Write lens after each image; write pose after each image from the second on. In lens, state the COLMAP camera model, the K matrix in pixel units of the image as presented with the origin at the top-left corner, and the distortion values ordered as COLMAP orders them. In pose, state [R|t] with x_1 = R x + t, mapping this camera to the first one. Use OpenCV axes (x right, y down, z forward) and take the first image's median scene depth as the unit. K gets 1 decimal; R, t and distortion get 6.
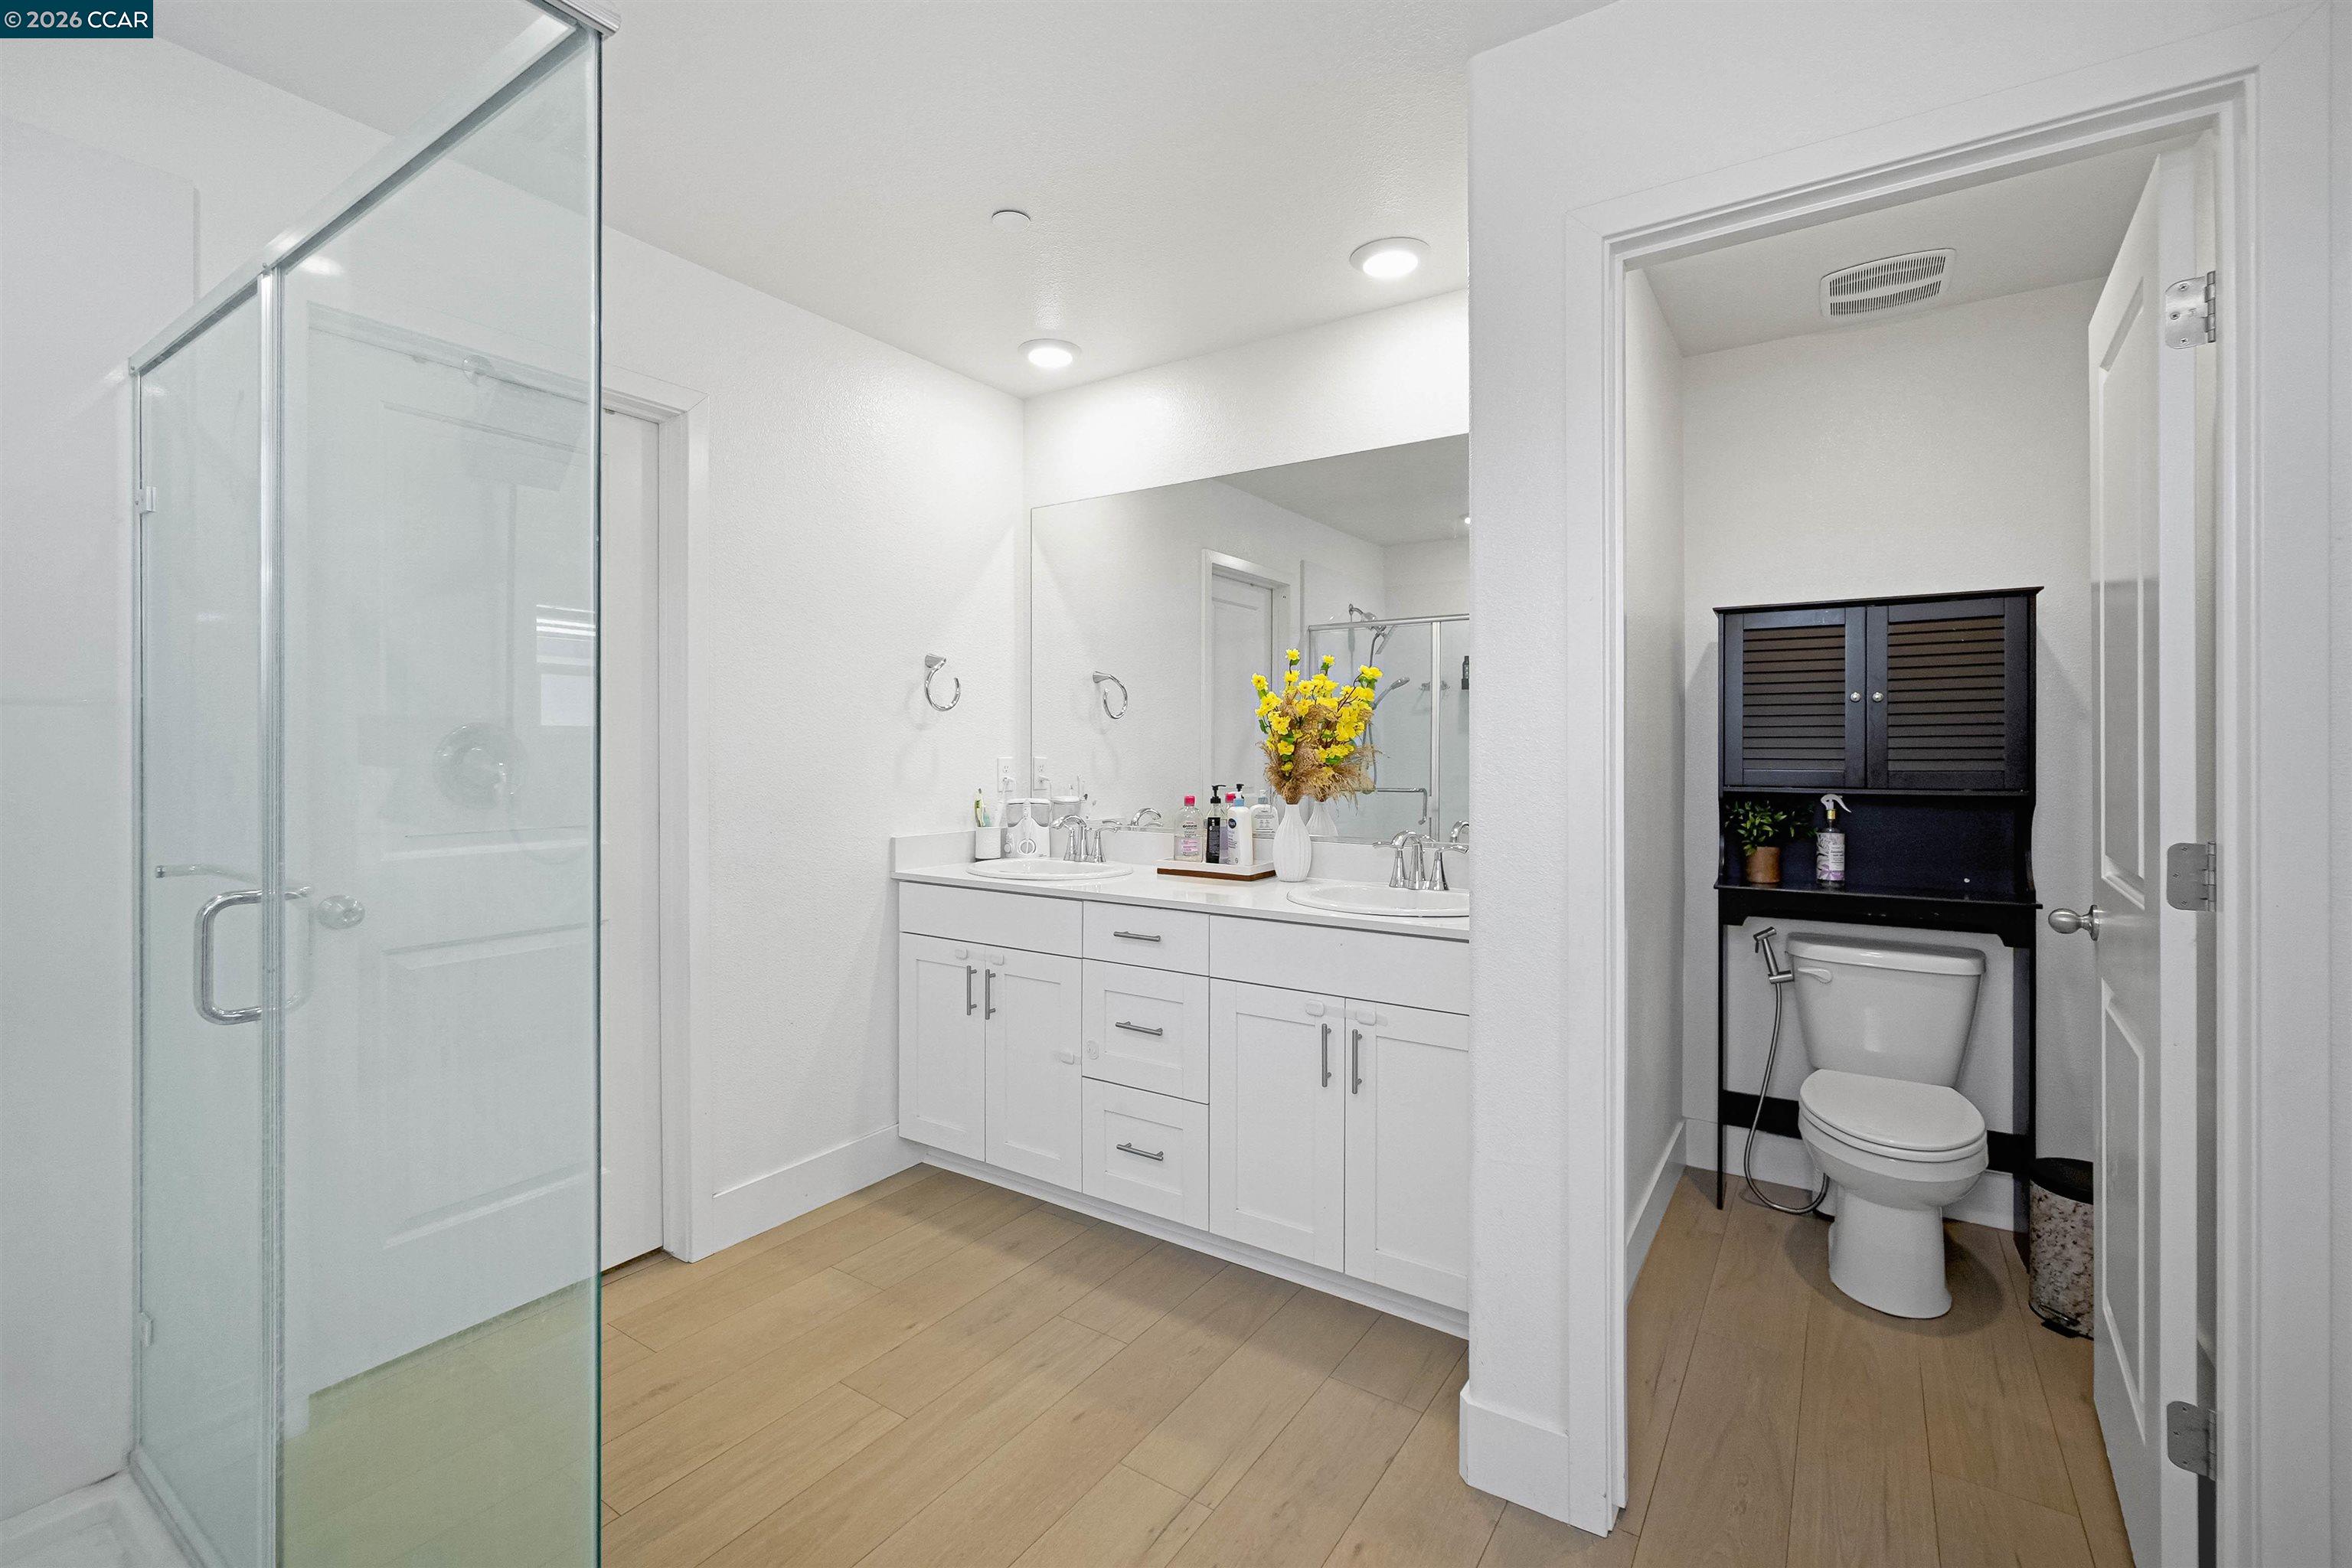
lens RADIAL K [[1019.5, 0, 1183.0], [0, 1019.5, 749.5], [0, 0, 1]] dist [-0.006764, 0.000843]
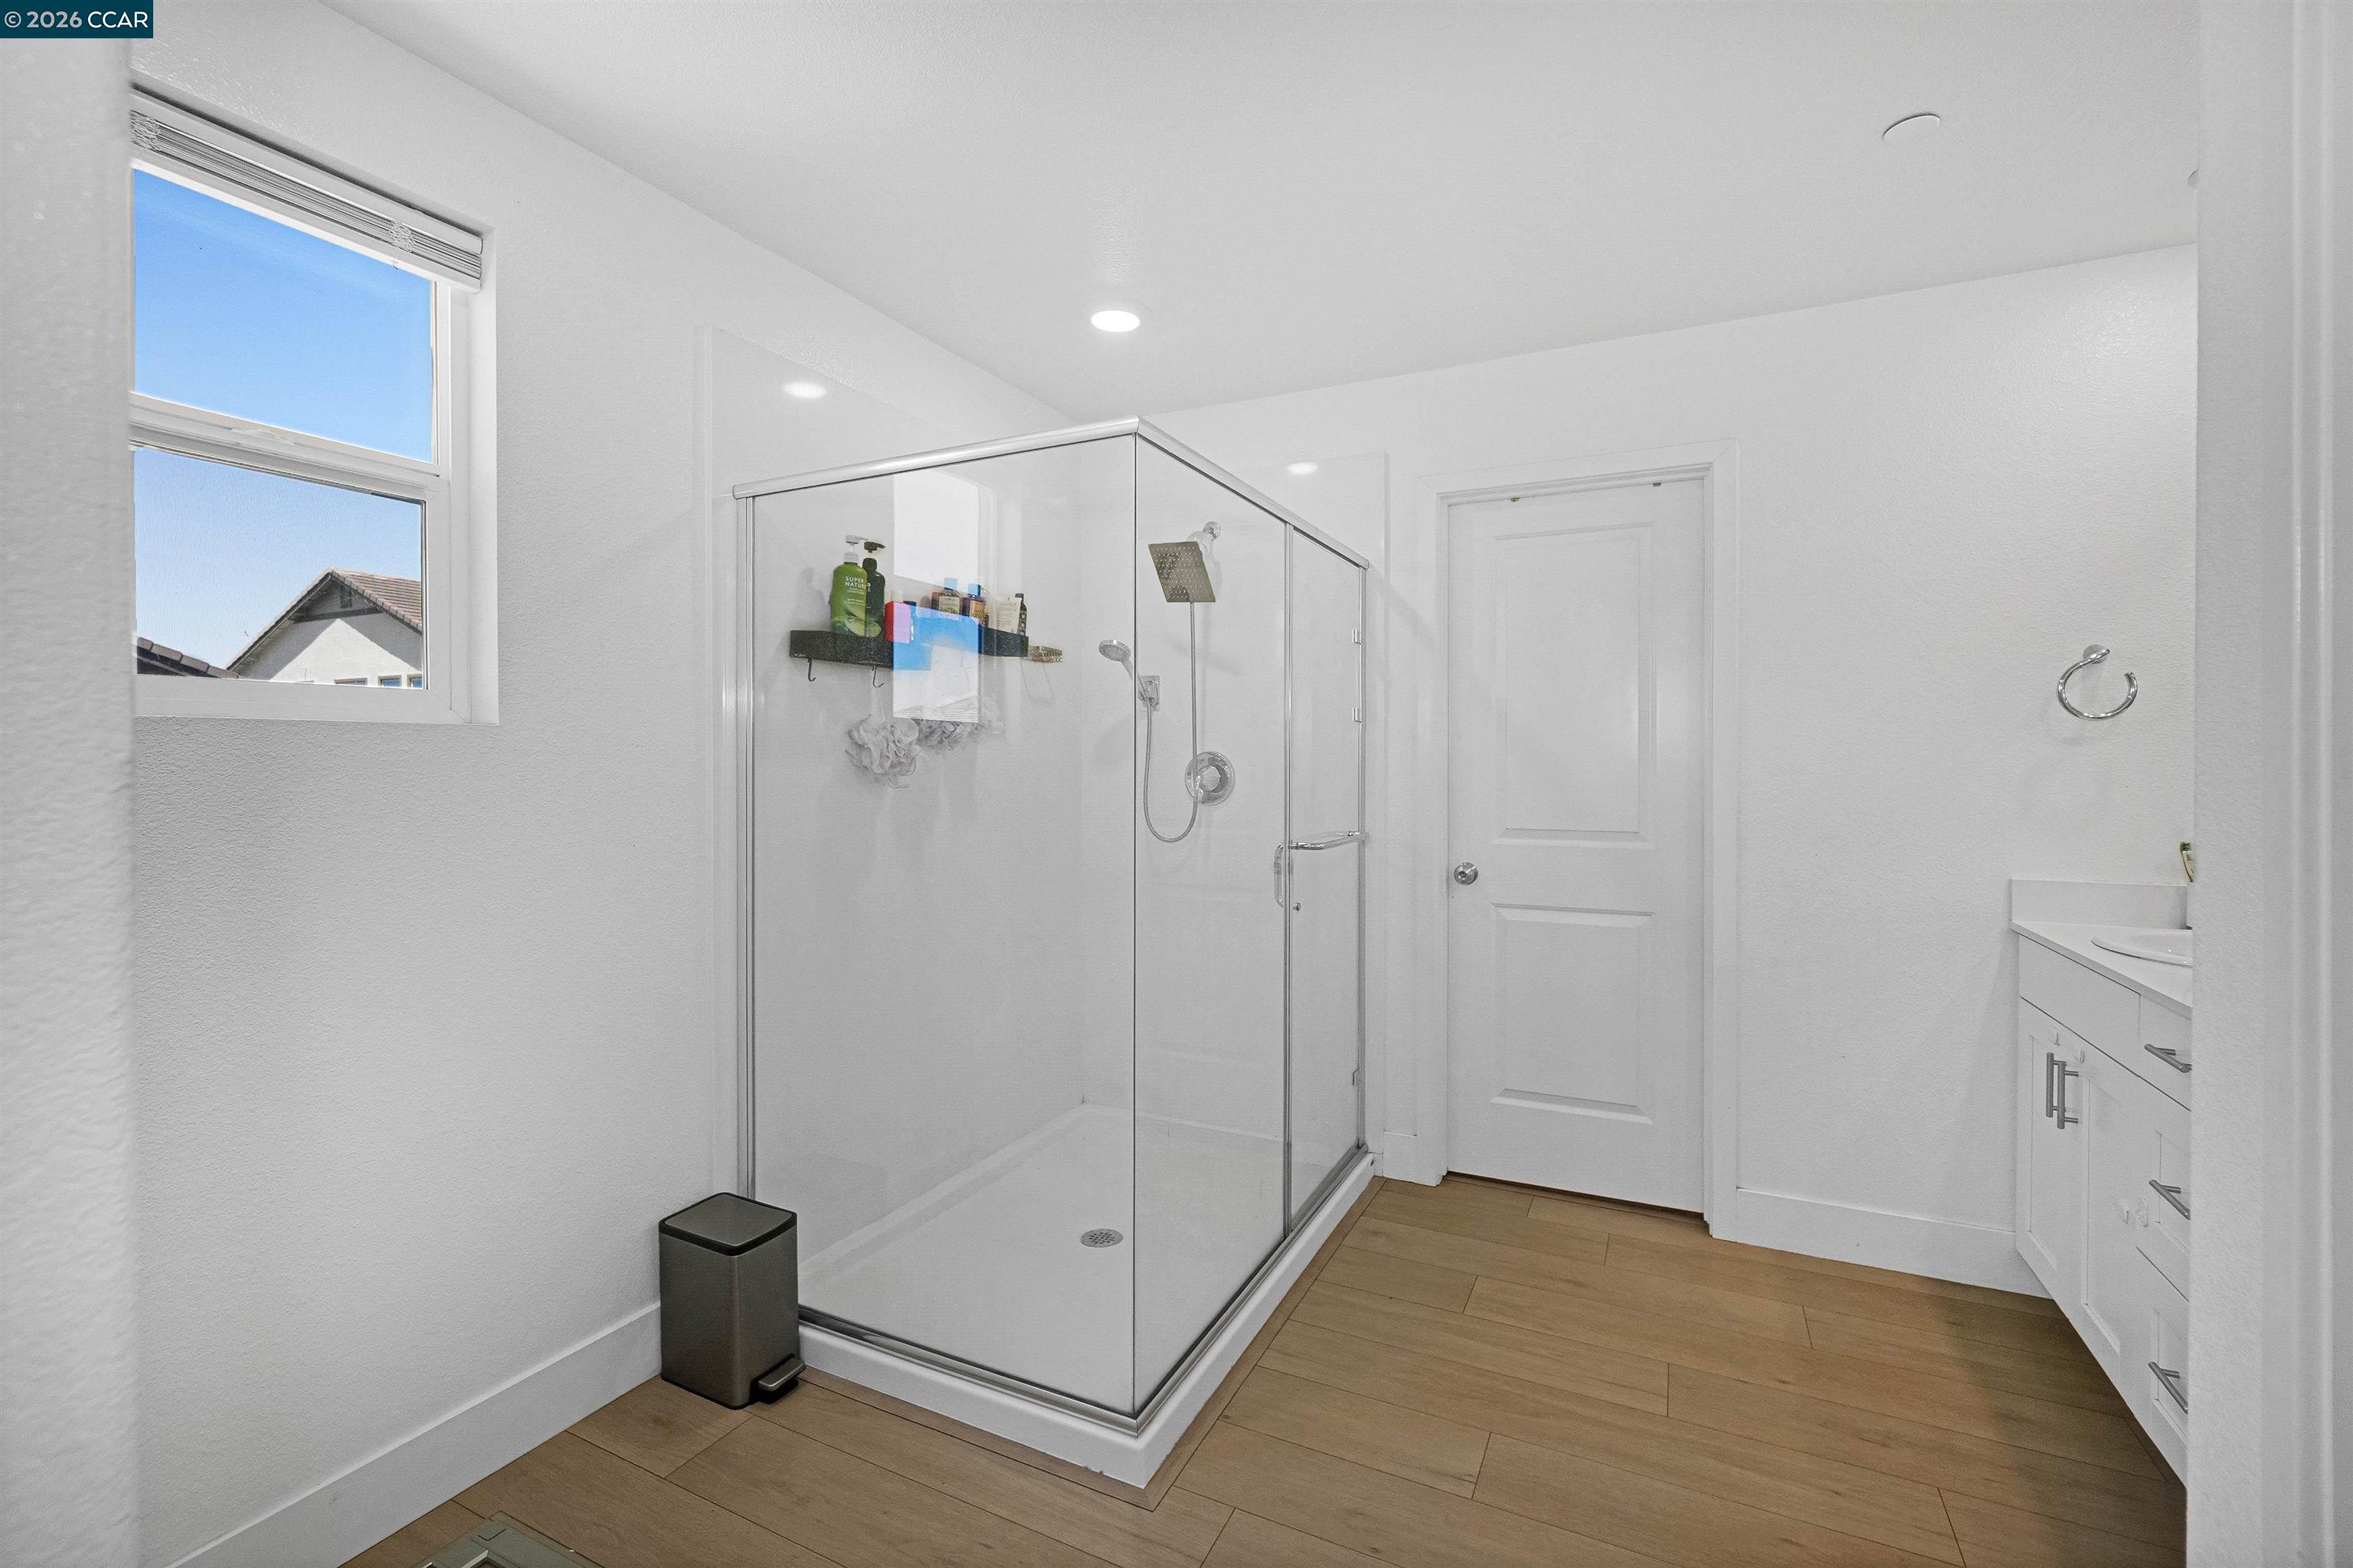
lens RADIAL K [[1018.1, 0, 1172.5], [0, 1018.1, 775.5], [0, 0, 1]] dist [-0.001169, -0.000661]
pose [[0.119731, 0.008367, -0.992771, 0.491329], [-0.000898, 0.999965, 0.008319, -0.002536], [0.992806, -0.000104, 0.119734, 0.266266]]
